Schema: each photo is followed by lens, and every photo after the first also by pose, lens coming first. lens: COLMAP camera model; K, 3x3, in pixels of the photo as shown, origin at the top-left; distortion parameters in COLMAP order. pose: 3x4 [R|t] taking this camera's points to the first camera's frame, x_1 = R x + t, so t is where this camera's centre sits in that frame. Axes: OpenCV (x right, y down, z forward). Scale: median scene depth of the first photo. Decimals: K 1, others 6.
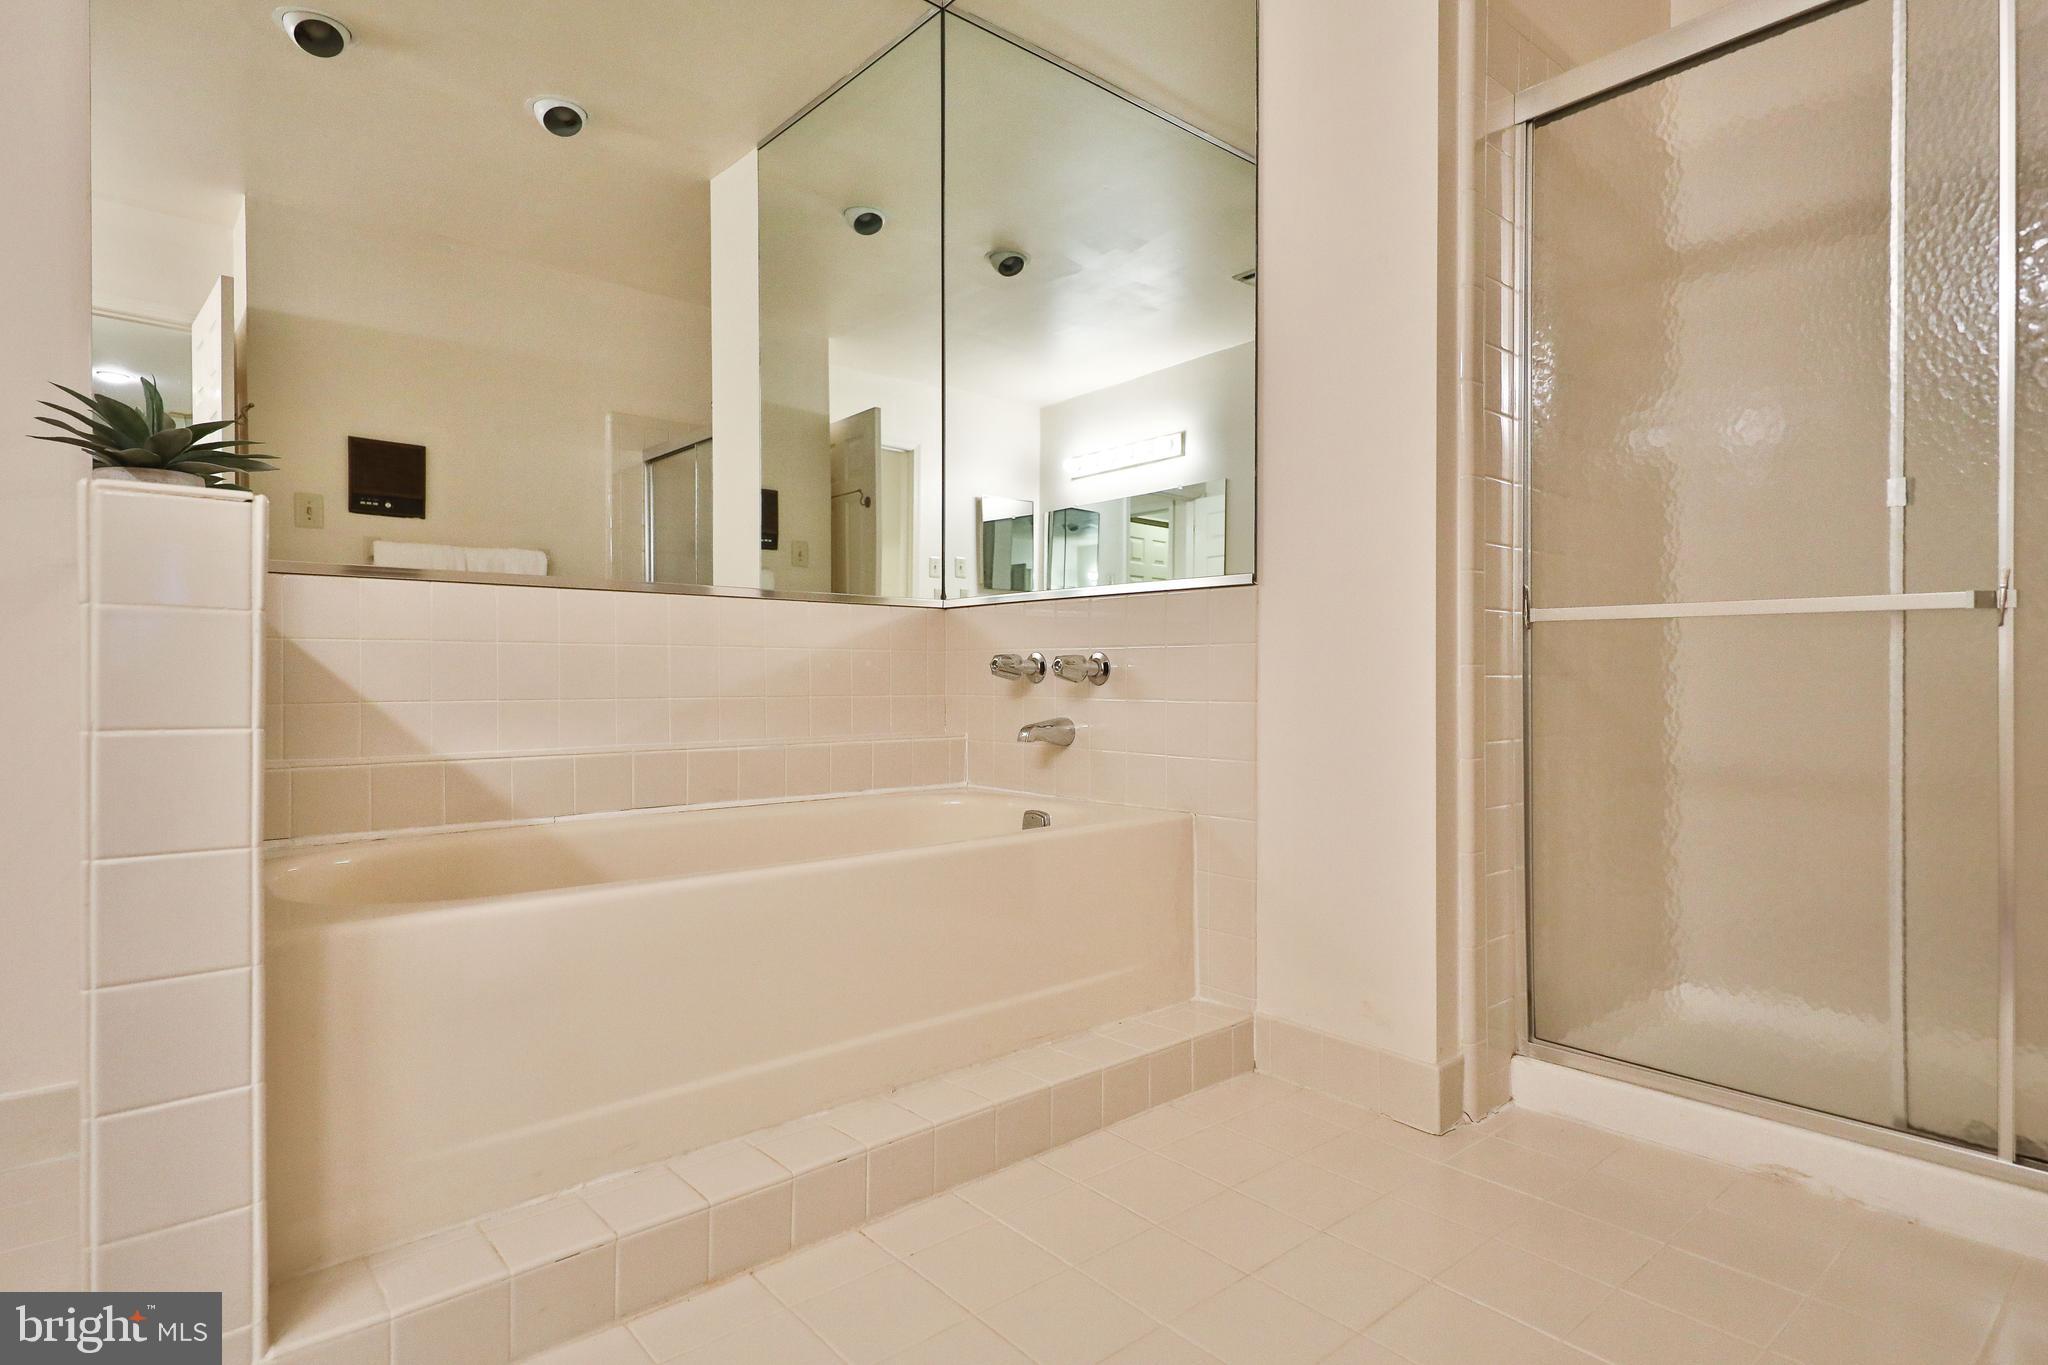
lens RADIAL K [[1085.3, 0, 1032.9], [0, 1085.3, 679.2], [0, 0, 1]] dist [0.013498, -0.000503]
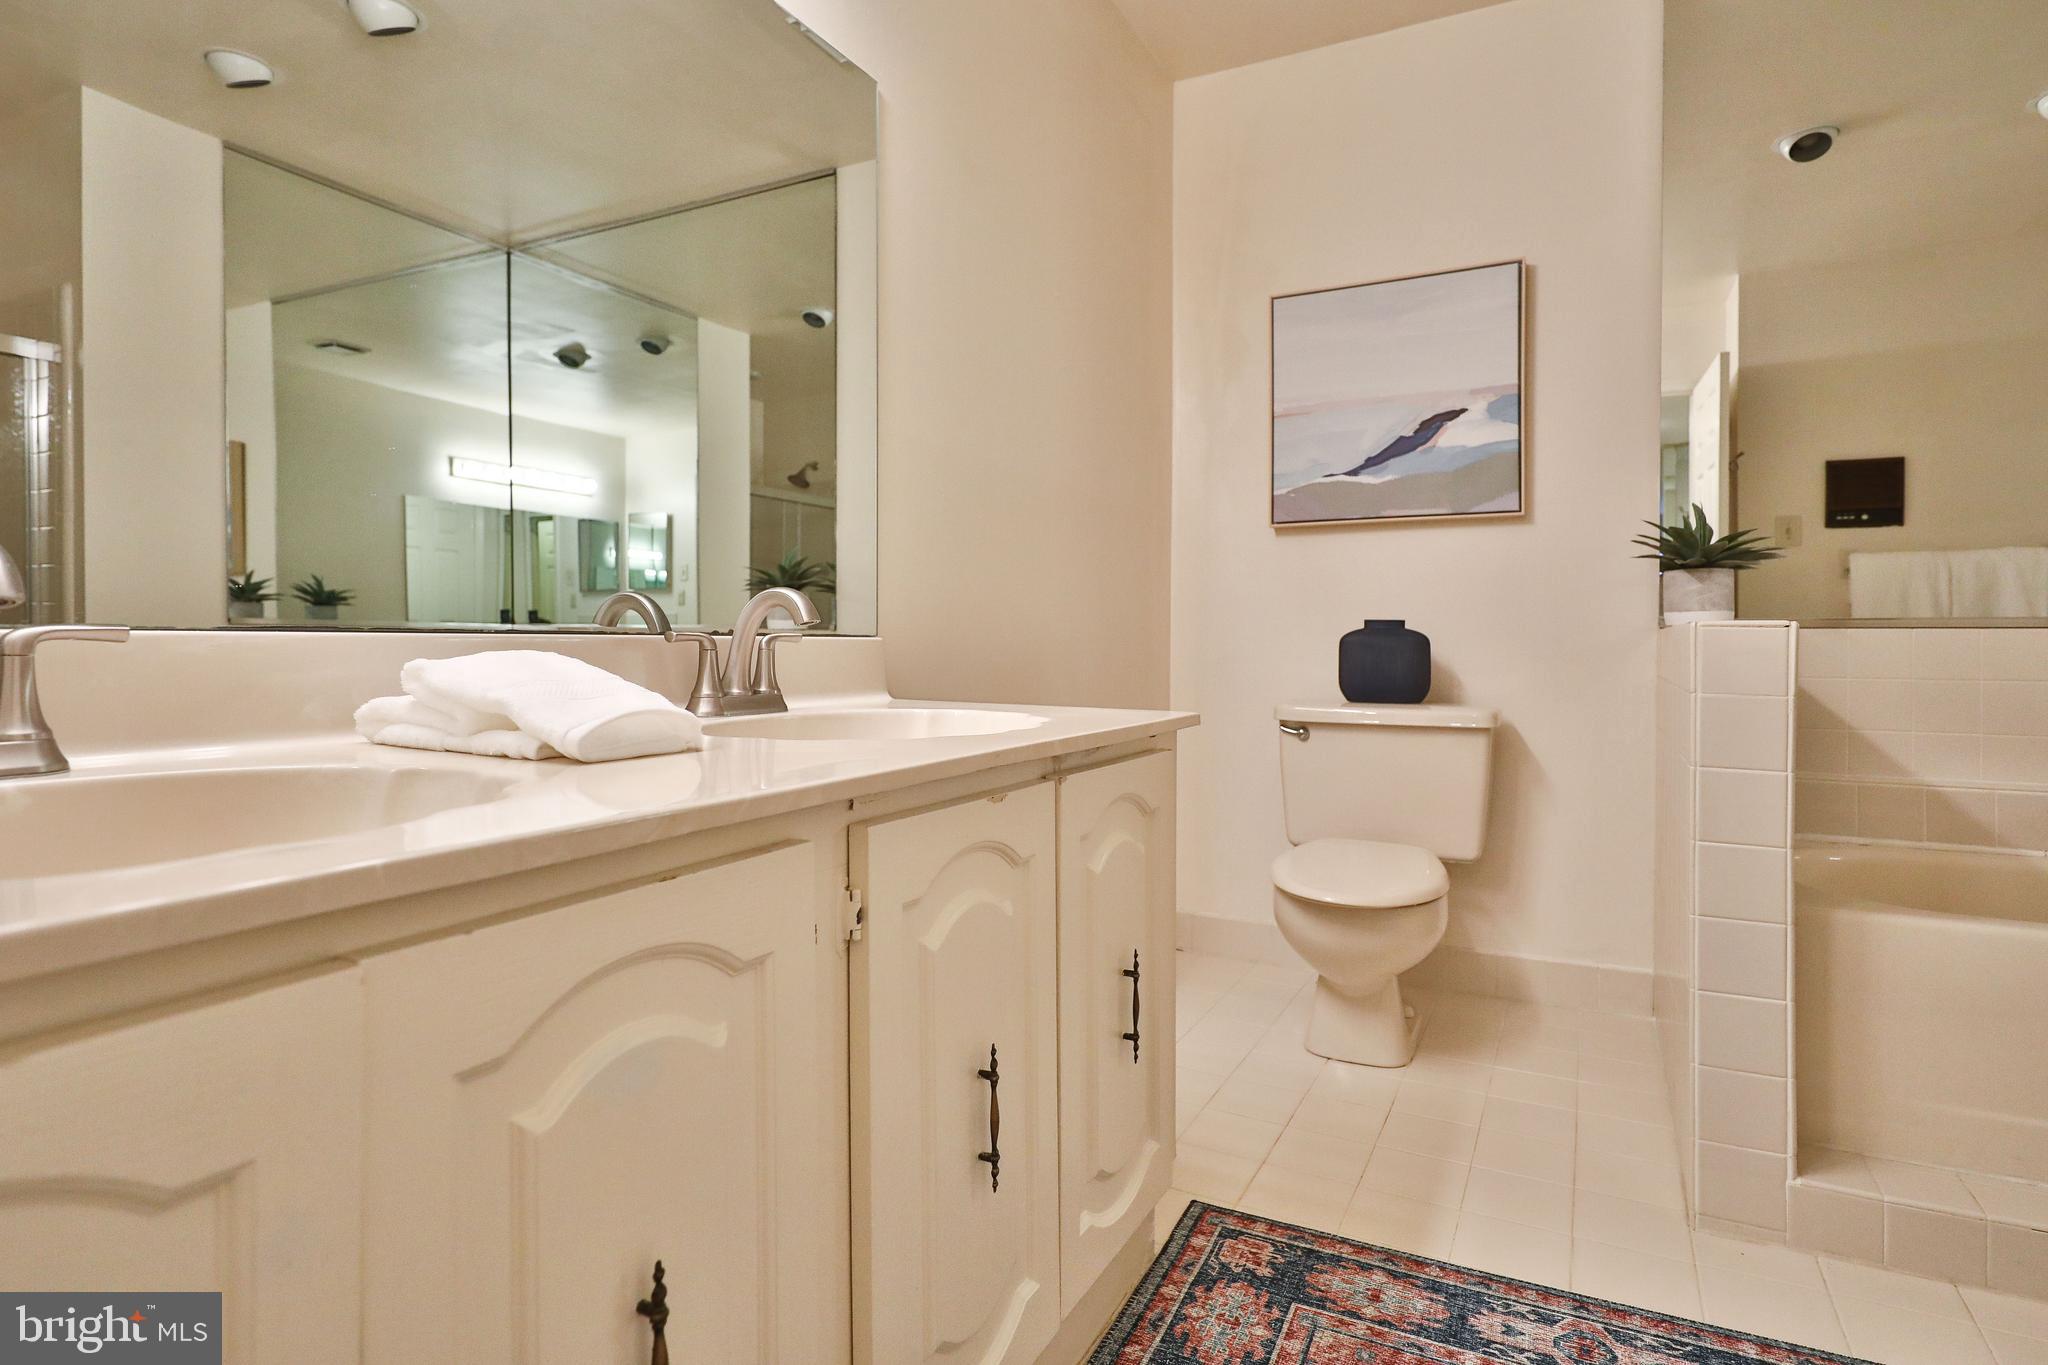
lens RADIAL K [[1072.8, 0, 1031.6], [0, 1072.8, 644.1], [0, 0, 1]] dist [0.028619, -0.017169]
pose [[0.378949, 0.002679, -0.925414, 0.158373], [-0.006912, 0.999976, 0.000065, -0.067158], [0.925392, 0.006372, 0.378958, -0.301843]]
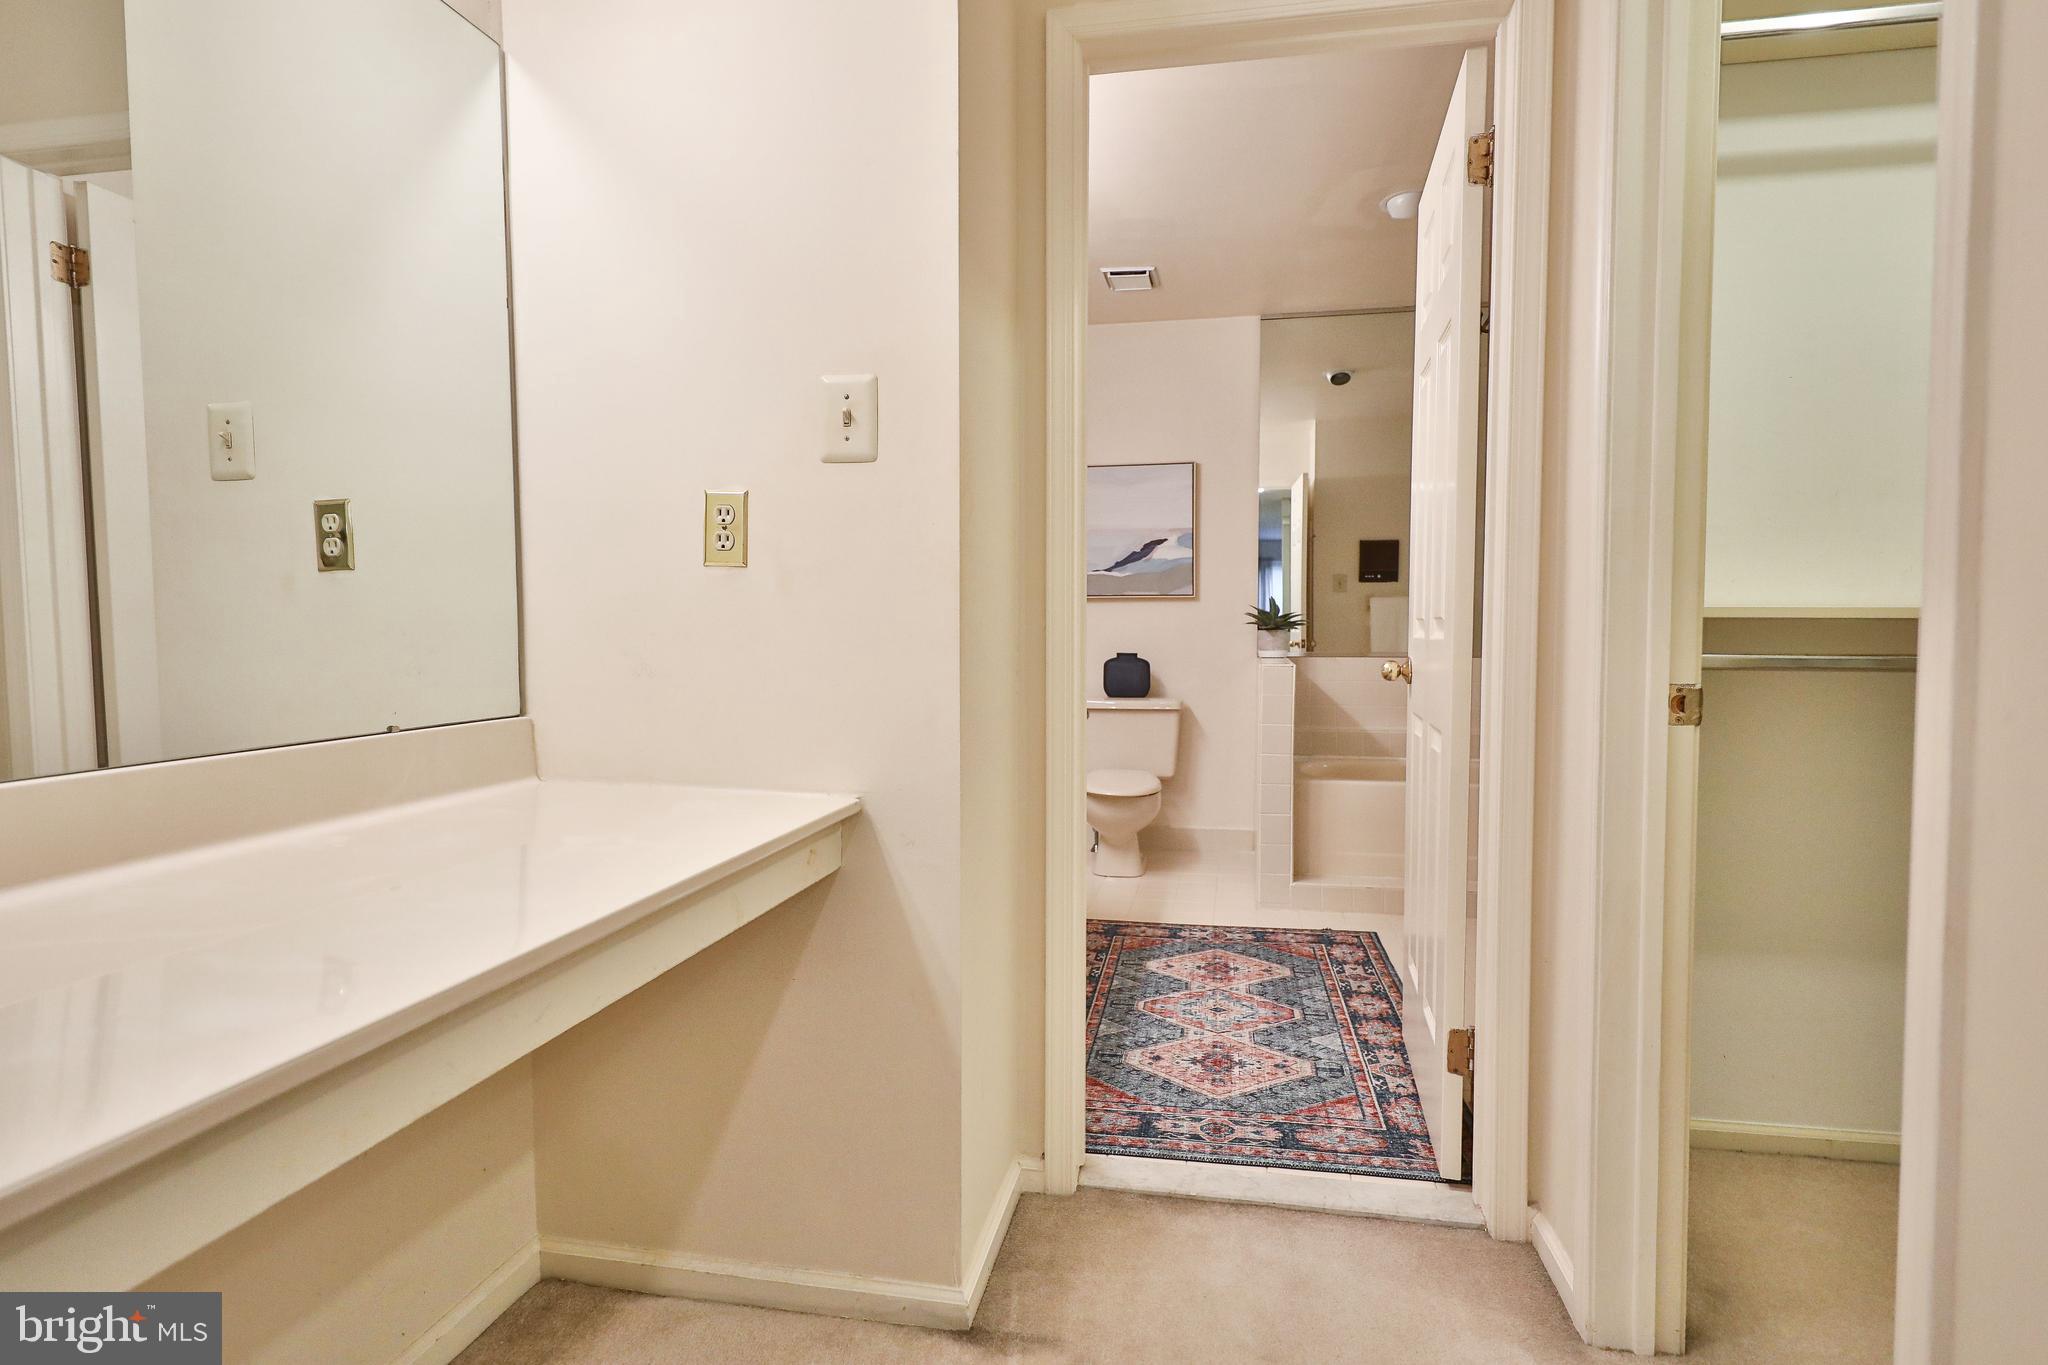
lens RADIAL K [[1085.3, 0, 1032.9], [0, 1085.3, 679.2], [0, 0, 1]] dist [0.013498, -0.000503]
pose [[0.625767, 0.039011, -0.779034, 0.895227], [-0.002053, 0.998827, 0.048368, -0.158246], [0.780007, -0.028668, 0.625113, -1.114162]]
